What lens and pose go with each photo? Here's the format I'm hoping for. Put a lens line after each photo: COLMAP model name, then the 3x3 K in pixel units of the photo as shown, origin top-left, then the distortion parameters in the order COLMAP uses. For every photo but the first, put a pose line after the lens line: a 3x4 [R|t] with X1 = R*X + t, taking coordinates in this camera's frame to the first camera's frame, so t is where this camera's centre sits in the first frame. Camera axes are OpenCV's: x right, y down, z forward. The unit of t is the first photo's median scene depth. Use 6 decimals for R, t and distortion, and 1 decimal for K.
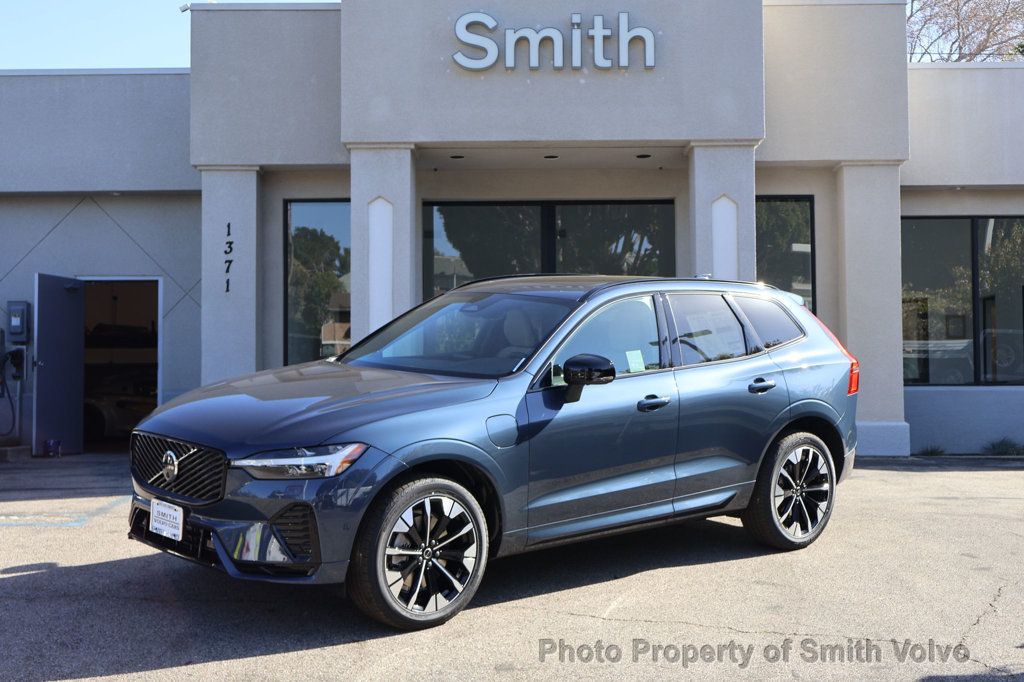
lens RADIAL K [[1361.5, 0, 512.0], [0, 1361.5, 341.0], [0, 0, 1]] dist [0.011326, -0.003486]
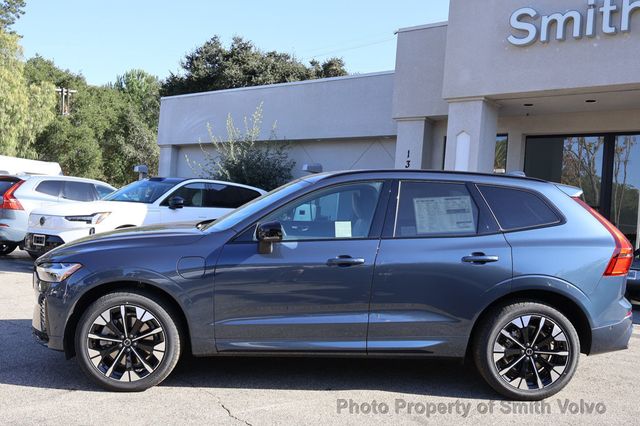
lens RADIAL K [[674.6, 0, 320.0], [0, 674.6, 213.0], [0, 0, 1]] dist [0.006330, 0.024562]
pose [[0.770468, 0.047106, -0.635736, 0.443386], [-0.059309, 0.998237, 0.002087, -0.000823], [0.634714, 0.036097, 0.771903, 0.431892]]
